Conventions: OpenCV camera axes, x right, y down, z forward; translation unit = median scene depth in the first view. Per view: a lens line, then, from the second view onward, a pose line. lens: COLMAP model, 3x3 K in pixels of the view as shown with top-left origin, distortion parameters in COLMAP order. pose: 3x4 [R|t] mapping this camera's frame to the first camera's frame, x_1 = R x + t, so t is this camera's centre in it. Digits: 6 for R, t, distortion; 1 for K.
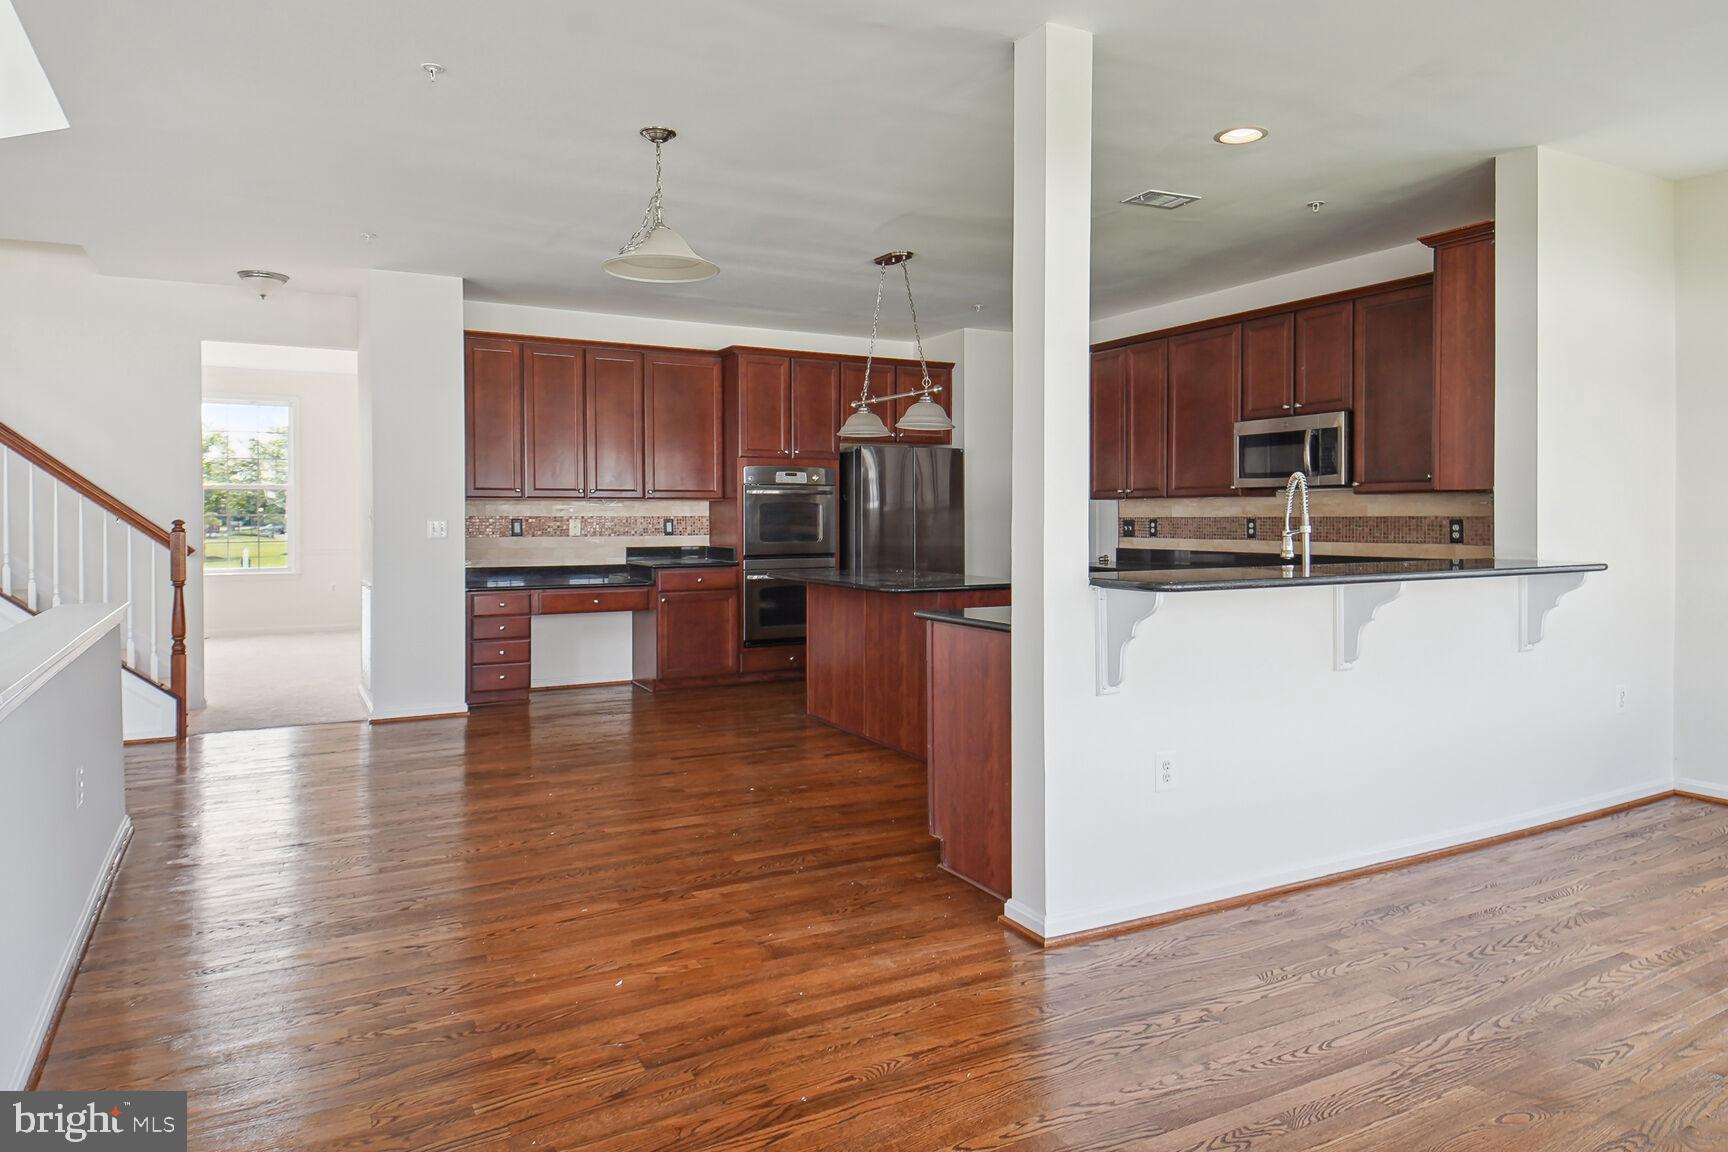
lens RADIAL K [[1089.4, 0, 846.2], [0, 1089.4, 538.0], [0, 0, 1]] dist [0.003597, 0.000355]
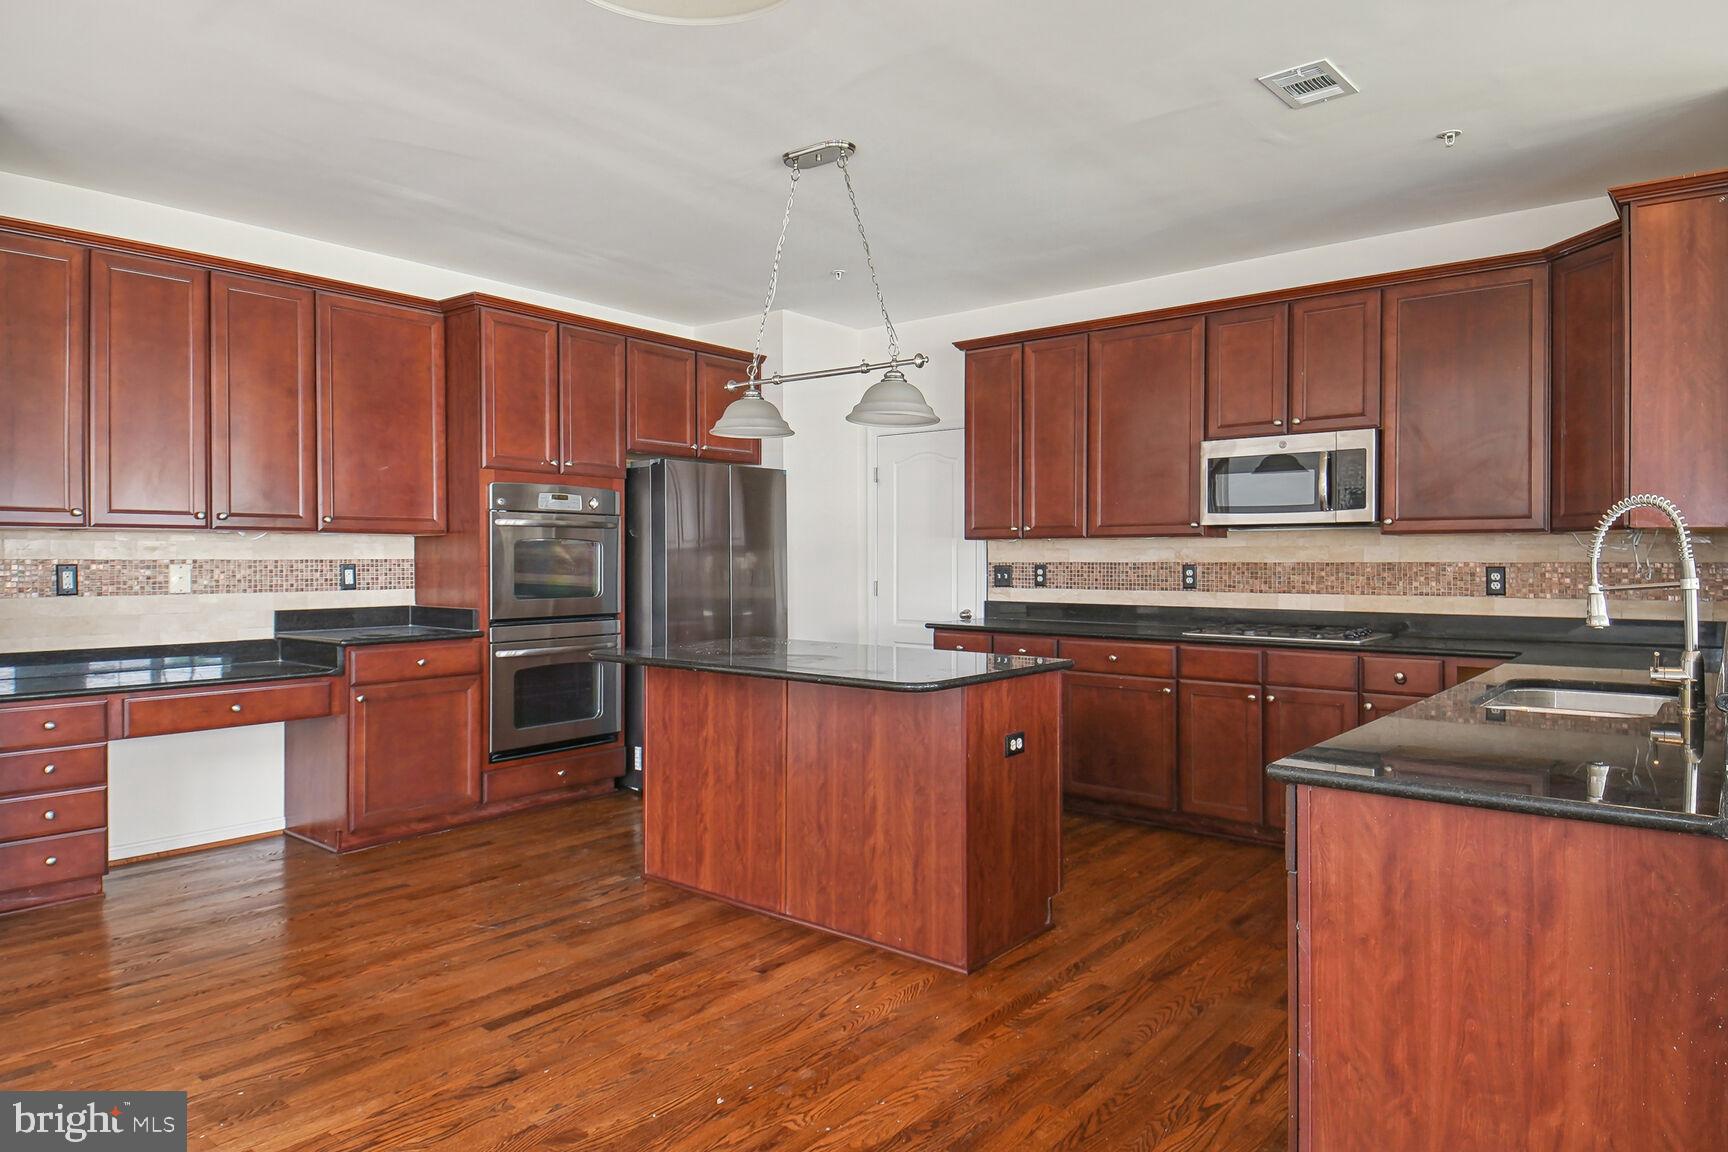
lens RADIAL K [[1098.5, 0, 893.4], [0, 1098.5, 569.6], [0, 0, 1]] dist [0.078250, -0.114793]
pose [[0.919205, -0.001285, 0.393777, -0.133563], [0.005606, 0.999936, -0.009821, -0.006608], [-0.393739, 0.011235, 0.919154, 0.304765]]
